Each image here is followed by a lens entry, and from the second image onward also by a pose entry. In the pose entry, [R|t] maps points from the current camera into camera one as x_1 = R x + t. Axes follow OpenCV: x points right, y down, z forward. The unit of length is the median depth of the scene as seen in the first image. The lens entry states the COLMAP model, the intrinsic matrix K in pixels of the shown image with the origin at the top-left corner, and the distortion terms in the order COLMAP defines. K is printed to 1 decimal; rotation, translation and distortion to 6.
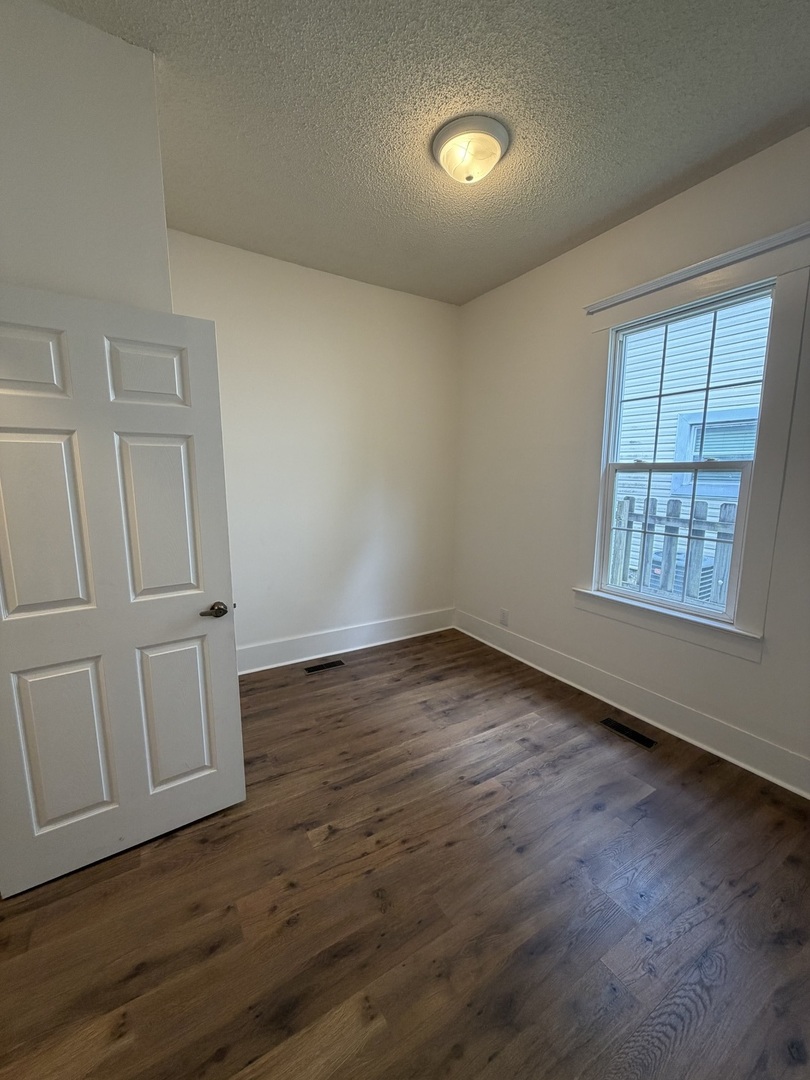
lens RADIAL K [[432.1, 0, 424.4], [0, 432.1, 538.4], [0, 0, 1]] dist [-0.000424, -0.000001]
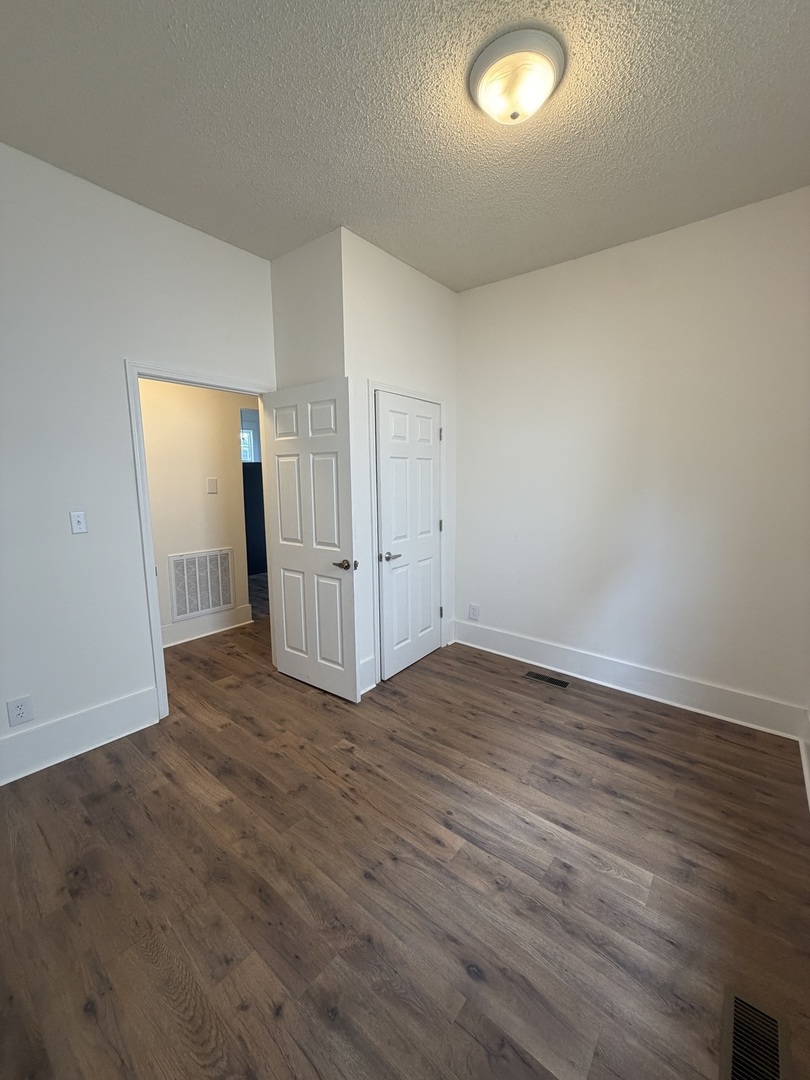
lens RADIAL K [[442.6, 0, 402.0], [0, 442.6, 540.2], [0, 0, 1]] dist [-0.001395, -0.000178]
pose [[0.301273, 0.128373, -0.944857, 0.847199], [-0.141246, 0.985973, 0.088922, -0.070372], [0.943019, 0.106668, 0.315179, 0.556220]]
